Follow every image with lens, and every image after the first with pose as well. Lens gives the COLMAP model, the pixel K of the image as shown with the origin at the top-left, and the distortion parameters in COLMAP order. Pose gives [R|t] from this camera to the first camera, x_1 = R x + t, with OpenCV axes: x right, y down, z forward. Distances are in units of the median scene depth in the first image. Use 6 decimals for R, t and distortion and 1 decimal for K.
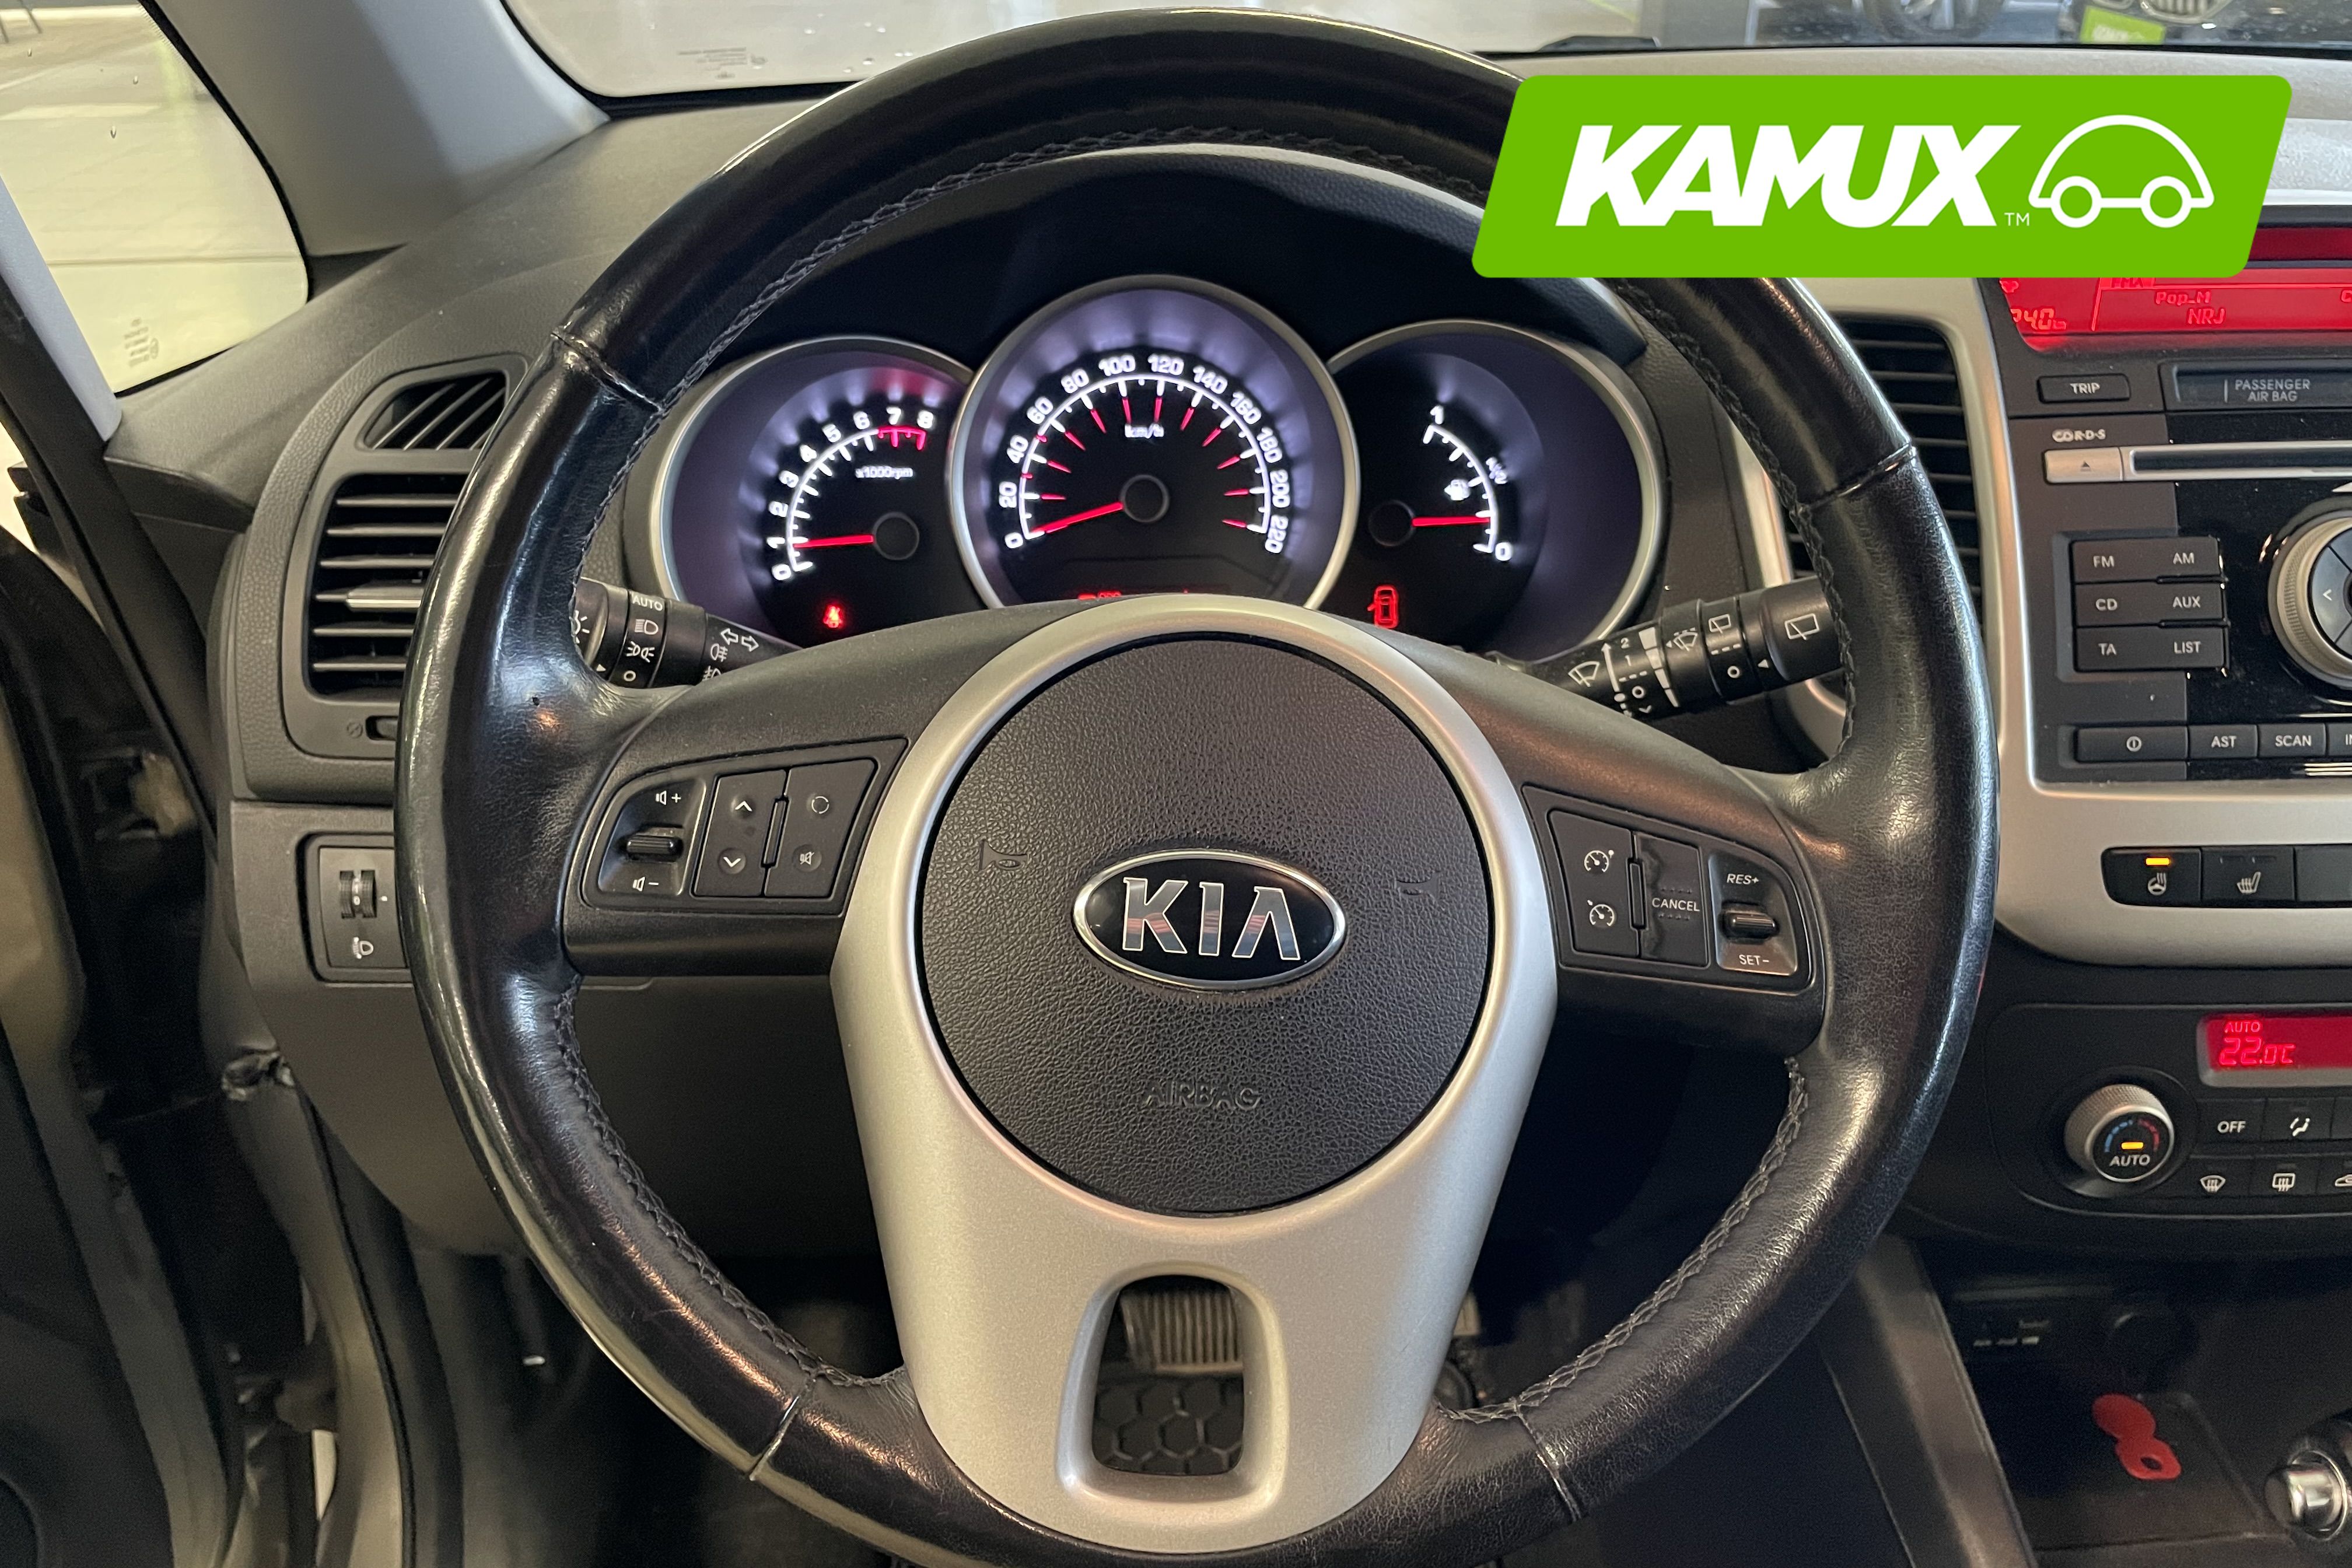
lens RADIAL K [[1812.0, 0, 1163.1], [0, 1812.0, 788.2], [0, 0, 1]] dist [0.046348, -0.067659]
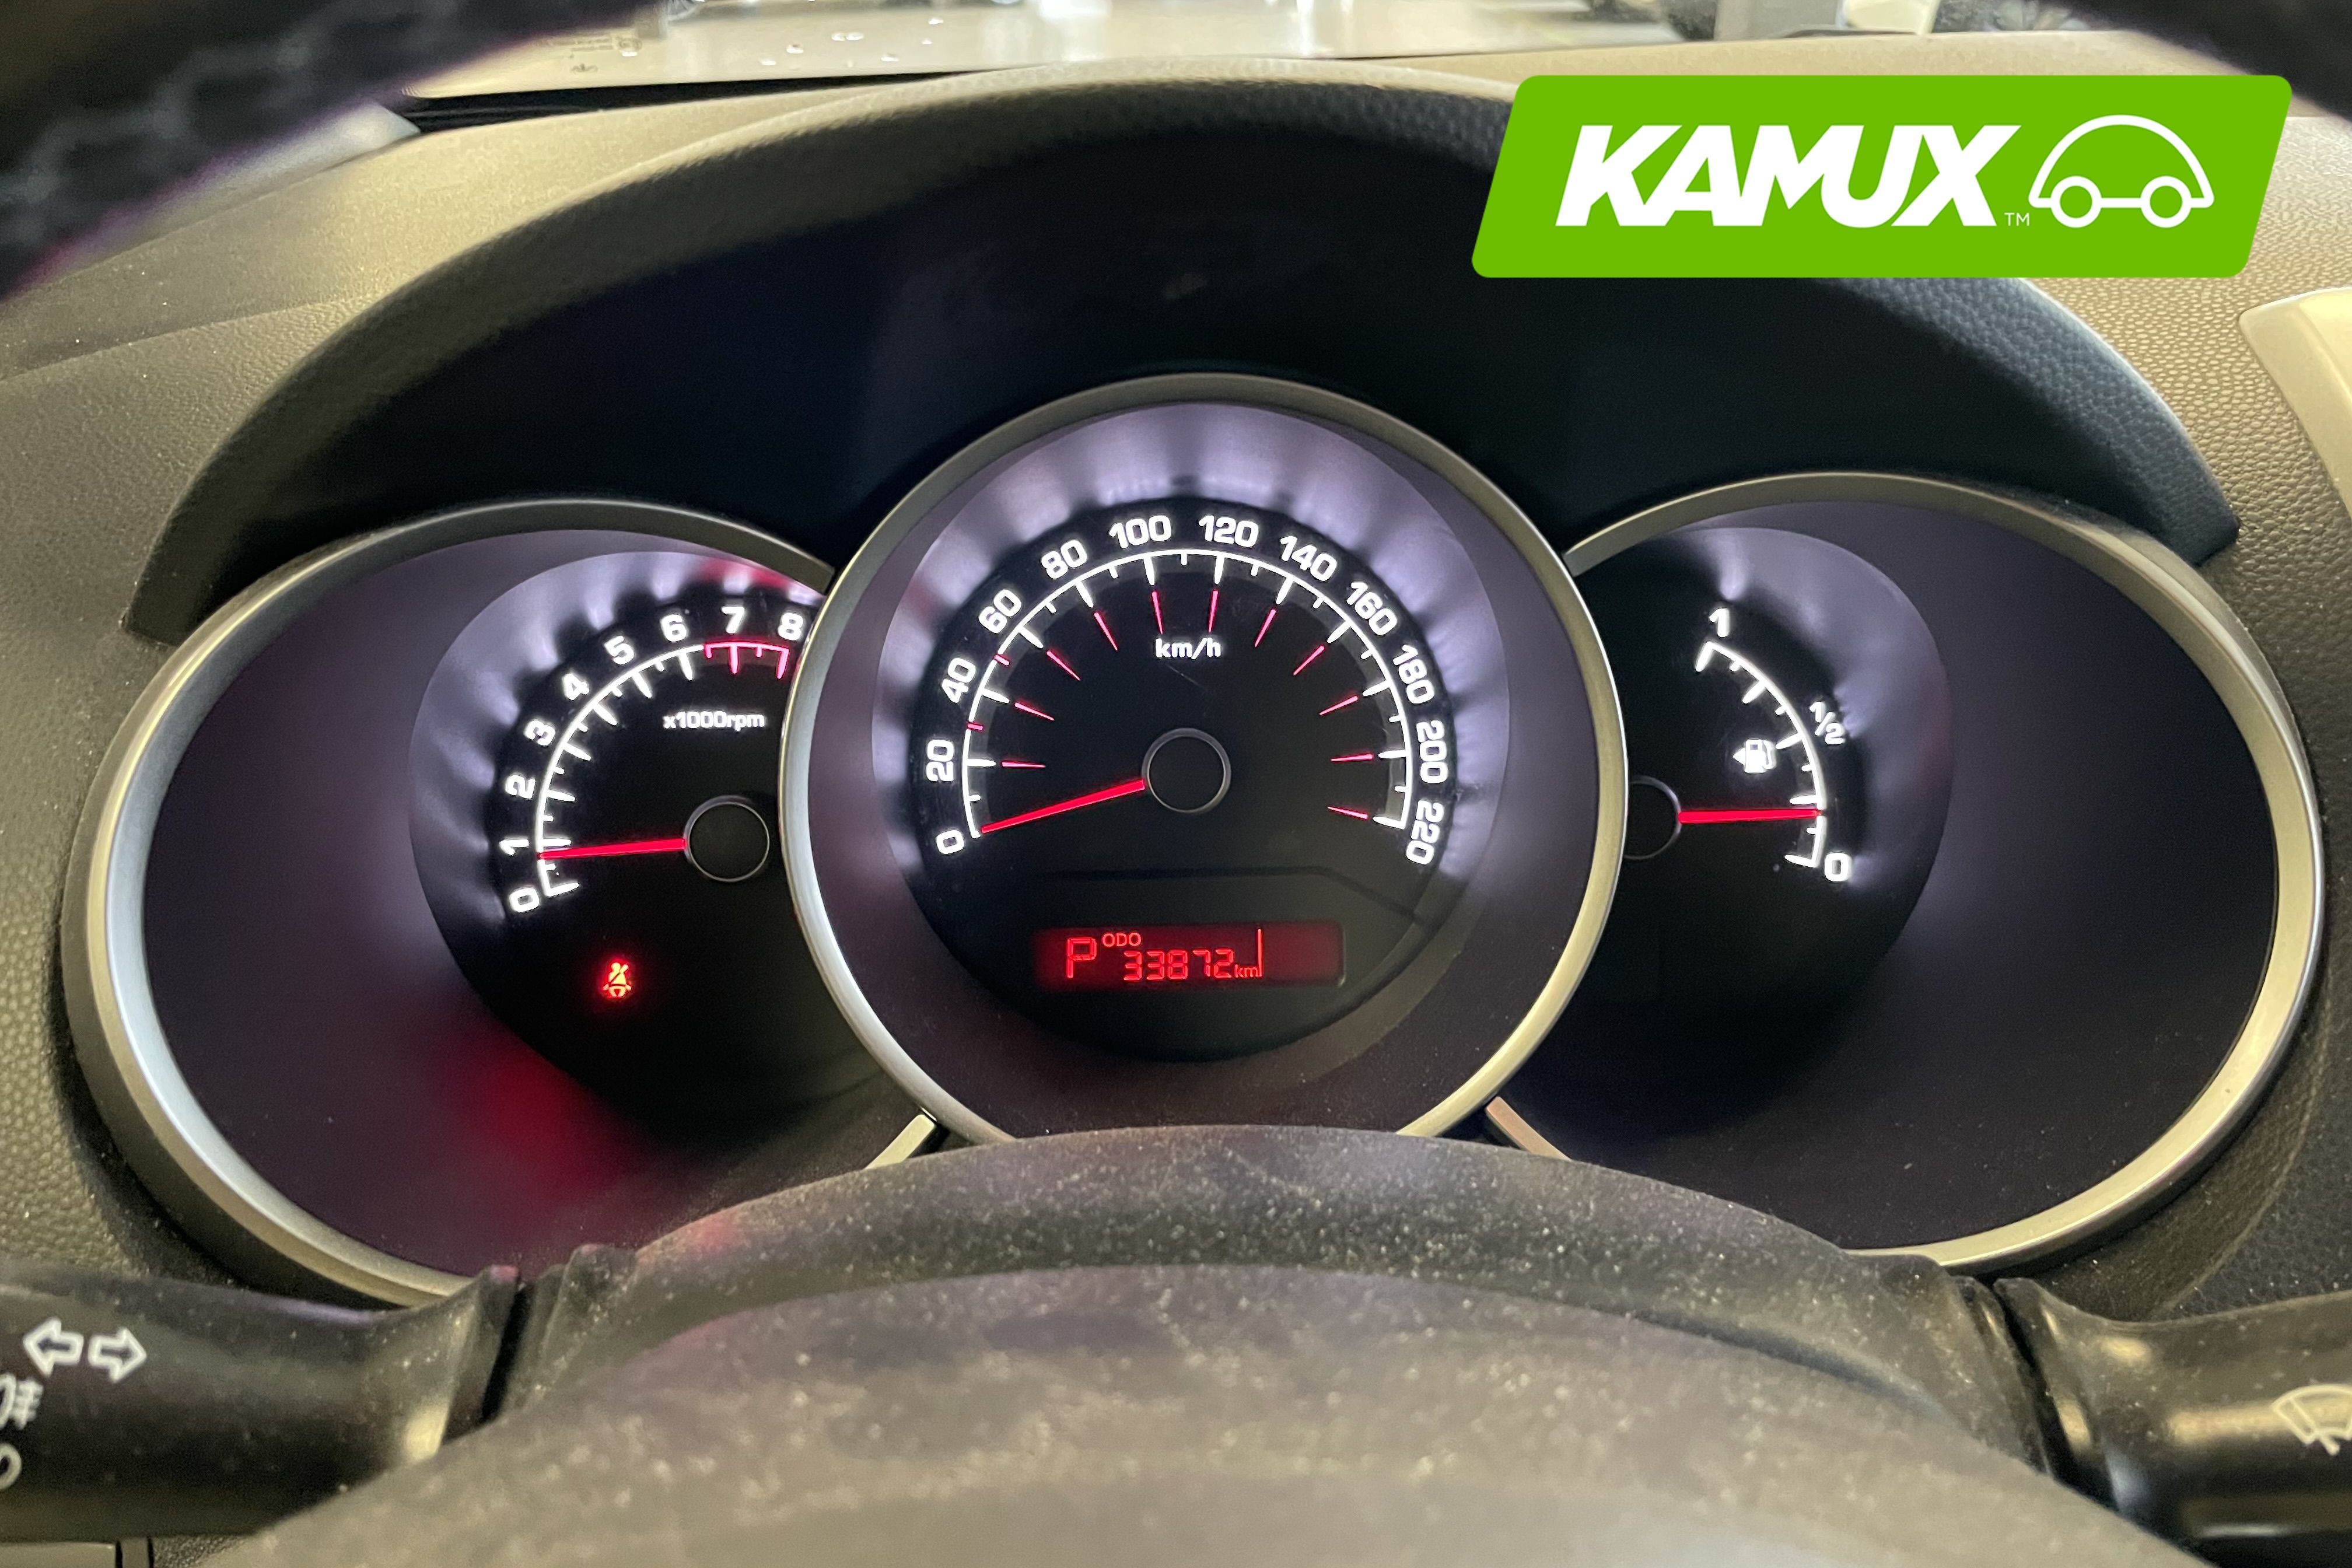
lens RADIAL K [[1812.0, 0, 1152.7], [0, 1812.0, 741.6], [0, 0, 1]] dist [0.046348, -0.067659]
pose [[0.999592, 0.011480, -0.026163, -0.006493], [-0.013218, 0.997648, -0.067263, -0.131911], [0.025329, 0.067582, 0.997392, 0.454775]]
